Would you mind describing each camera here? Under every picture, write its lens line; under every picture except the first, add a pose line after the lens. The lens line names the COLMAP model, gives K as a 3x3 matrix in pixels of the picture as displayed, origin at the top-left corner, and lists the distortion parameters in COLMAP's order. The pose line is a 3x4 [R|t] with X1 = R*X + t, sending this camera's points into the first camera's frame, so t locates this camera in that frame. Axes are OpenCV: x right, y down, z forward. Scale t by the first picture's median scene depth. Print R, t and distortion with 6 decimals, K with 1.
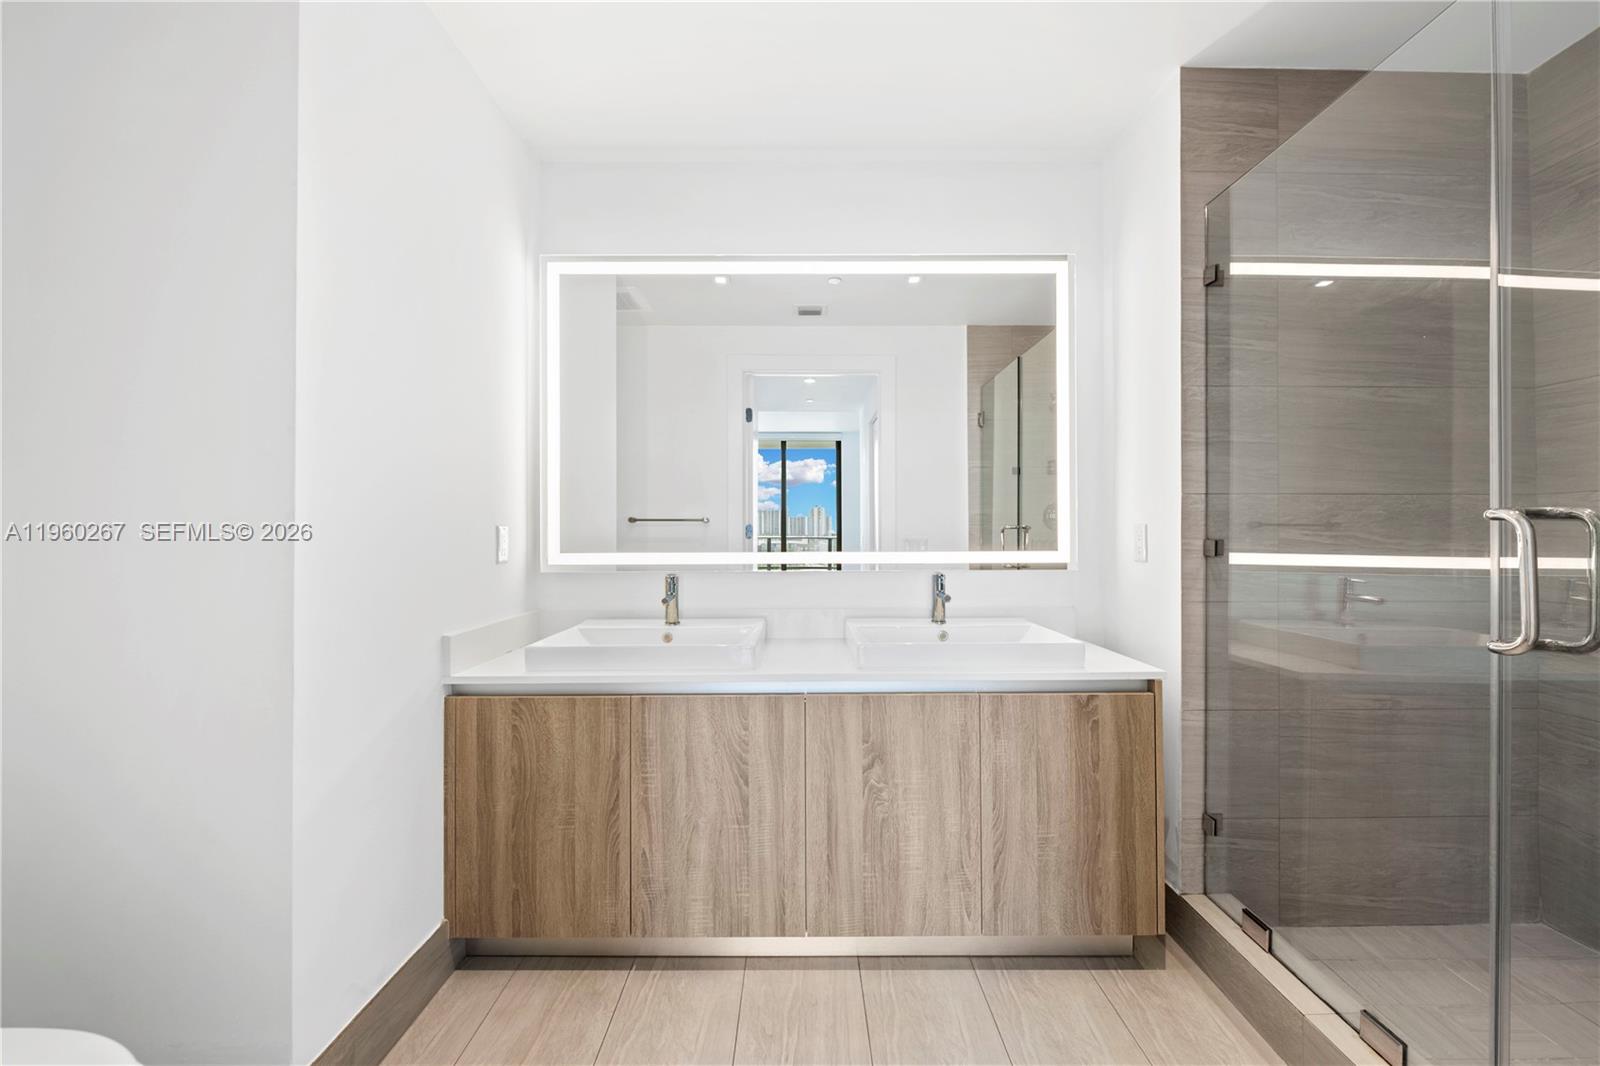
lens RADIAL K [[627.1, 0, 804.9], [0, 627.1, 537.8], [0, 0, 1]] dist [0.000110, -0.004319]
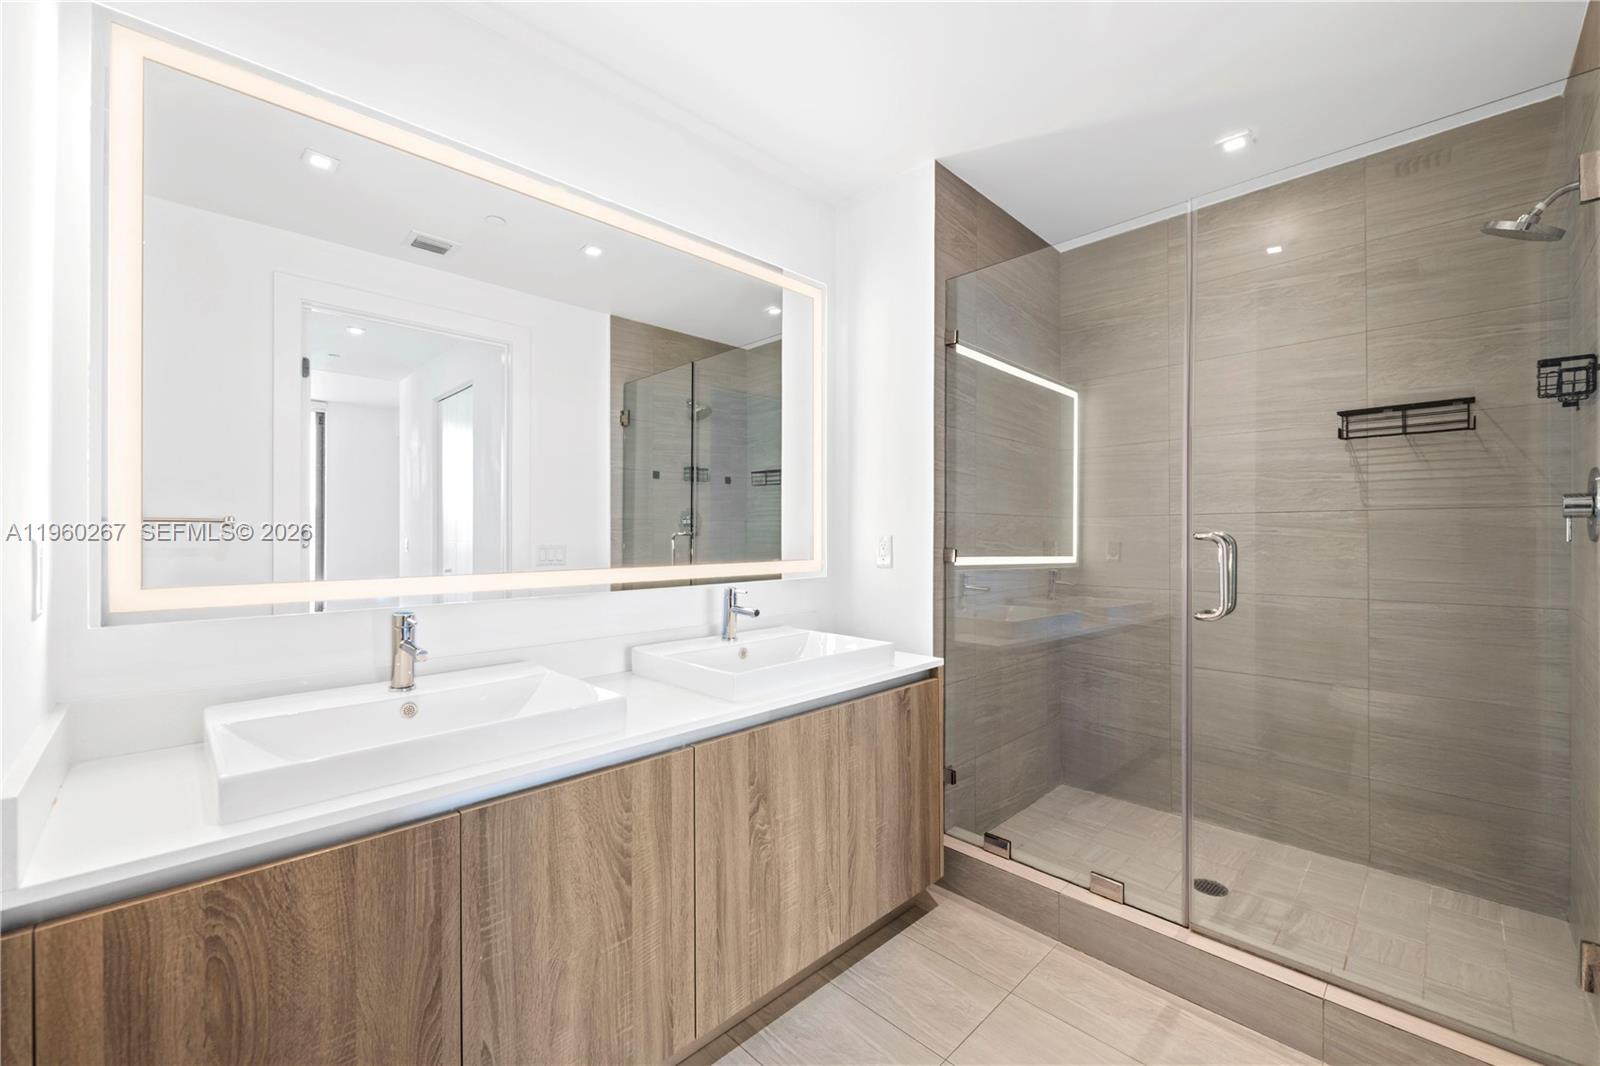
lens RADIAL K [[638.9, 0, 797.3], [0, 638.9, 539.6], [0, 0, 1]] dist [-0.000574, -0.004545]
pose [[0.718101, -0.004855, 0.695922, -0.479942], [0.002657, 0.999988, 0.004234, -0.022879], [-0.695934, -0.001191, 0.718105, 0.307001]]
